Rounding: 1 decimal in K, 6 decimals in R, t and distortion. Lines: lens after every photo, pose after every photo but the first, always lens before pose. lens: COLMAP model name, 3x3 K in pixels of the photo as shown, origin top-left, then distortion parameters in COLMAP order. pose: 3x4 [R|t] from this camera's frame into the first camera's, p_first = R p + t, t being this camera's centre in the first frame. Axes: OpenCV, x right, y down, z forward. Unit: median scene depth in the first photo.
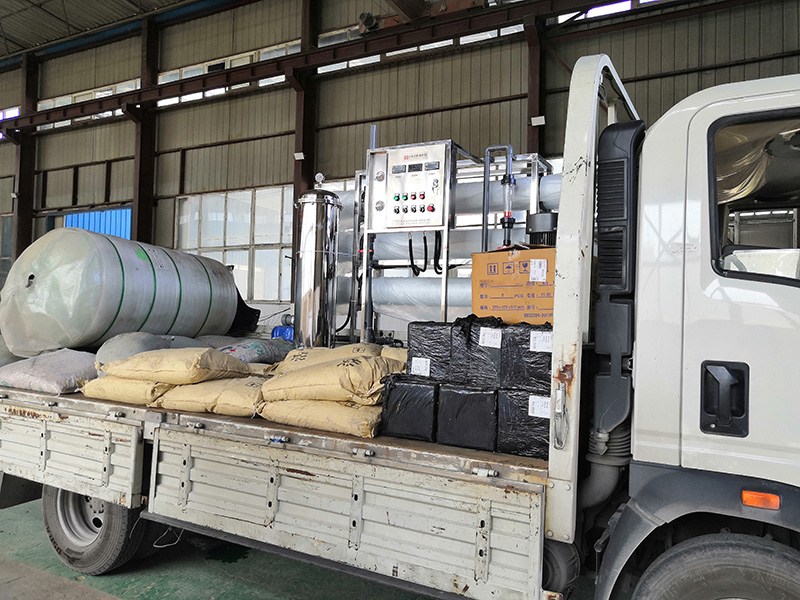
lens RADIAL K [[630.1, 0, 400.0], [0, 630.1, 300.0], [0, 0, 1]] dist [-0.000422, -0.000990]
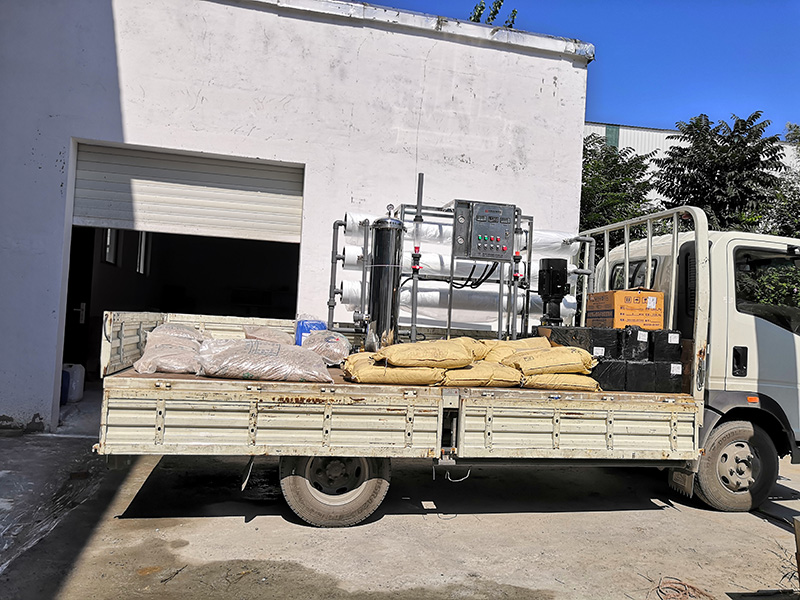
lens RADIAL K [[630.1, 0, 400.0], [0, 630.1, 300.0], [0, 0, 1]] dist [-0.000422, -0.000990]
pose [[0.741479, 0.033396, 0.670145, -0.241761], [-0.051463, 0.998649, 0.007175, -0.004020], [-0.669000, -0.039808, 0.742196, 0.006323]]
